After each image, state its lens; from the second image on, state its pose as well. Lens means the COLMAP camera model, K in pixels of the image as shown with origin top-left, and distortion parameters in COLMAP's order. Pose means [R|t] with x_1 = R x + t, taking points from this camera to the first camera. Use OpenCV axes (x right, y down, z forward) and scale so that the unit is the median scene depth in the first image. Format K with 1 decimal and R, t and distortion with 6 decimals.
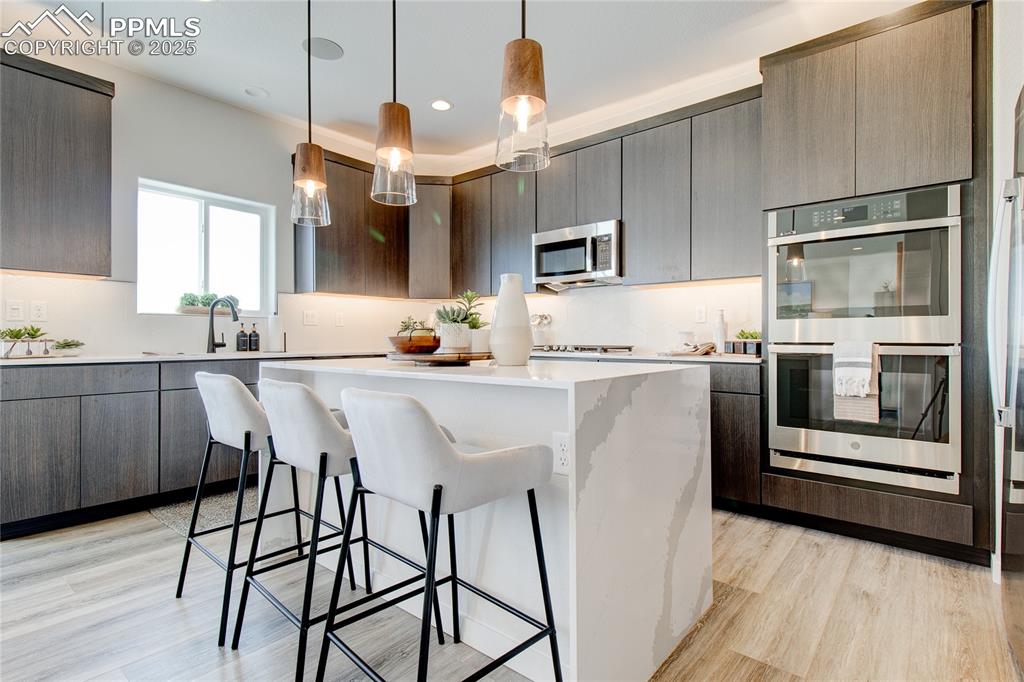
lens RADIAL K [[508.9, 0, 514.1], [0, 508.9, 339.5], [0, 0, 1]] dist [0.000641, 0.000099]
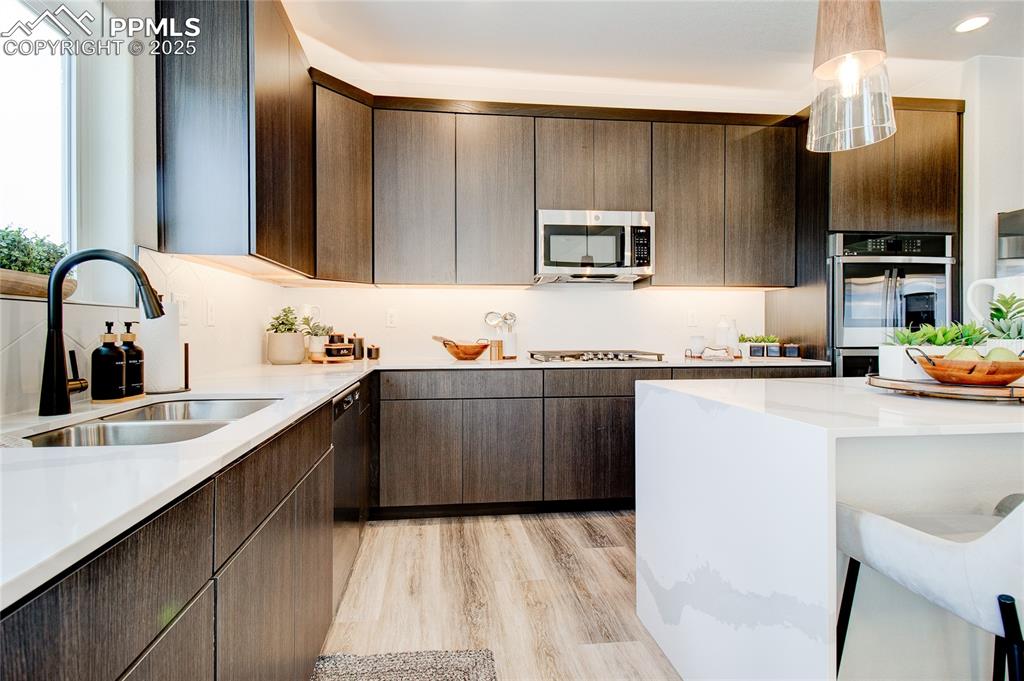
lens RADIAL K [[532.5, 0, 508.3], [0, 532.5, 330.1], [0, 0, 1]] dist [0.013852, -0.000797]
pose [[0.681886, -0.003557, 0.731450, -0.800279], [0.004011, 0.999991, 0.001123, -0.032984], [-0.731448, 0.002169, 0.681894, 0.651107]]
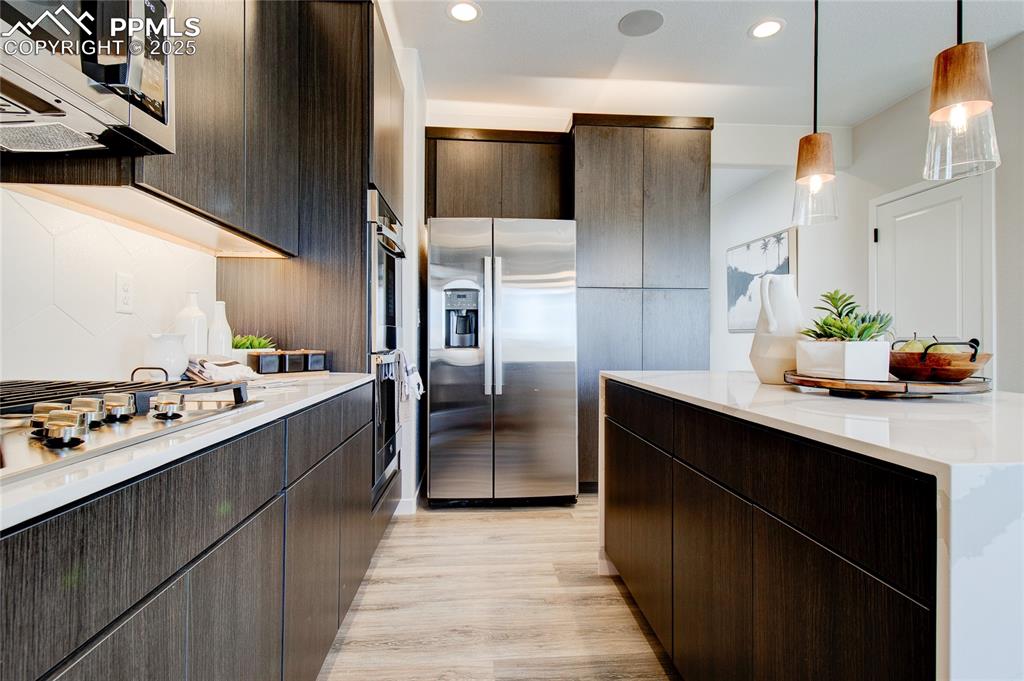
lens RADIAL K [[508.9, 0, 514.1], [0, 508.9, 339.0], [0, 0, 1]] dist [0.000641, 0.000099]
pose [[-0.693953, -0.004569, 0.720006, -0.205280], [-0.002621, 0.999989, 0.003819, -0.017324], [-0.720015, 0.000763, -0.693958, 1.268447]]
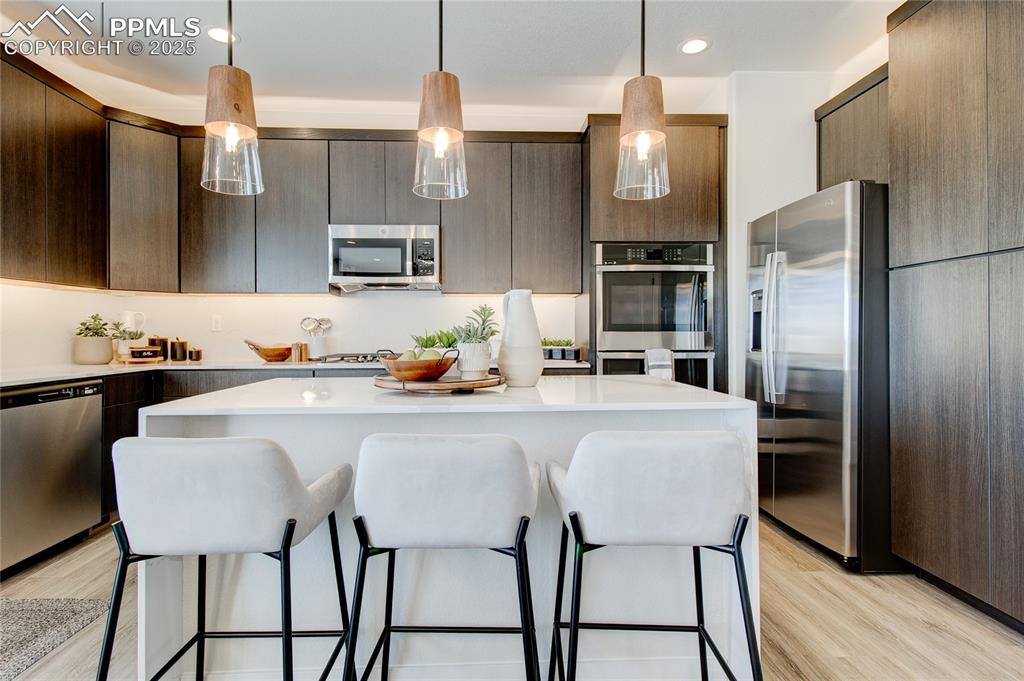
lens RADIAL K [[524.4, 0, 518.5], [0, 524.4, 337.1], [0, 0, 1]] dist [0.011337, -0.000635]
pose [[0.735566, -0.006473, 0.677422, -0.442996], [0.004099, 0.999979, 0.005104, -0.030097], [-0.677440, -0.000978, 0.735577, 0.182487]]
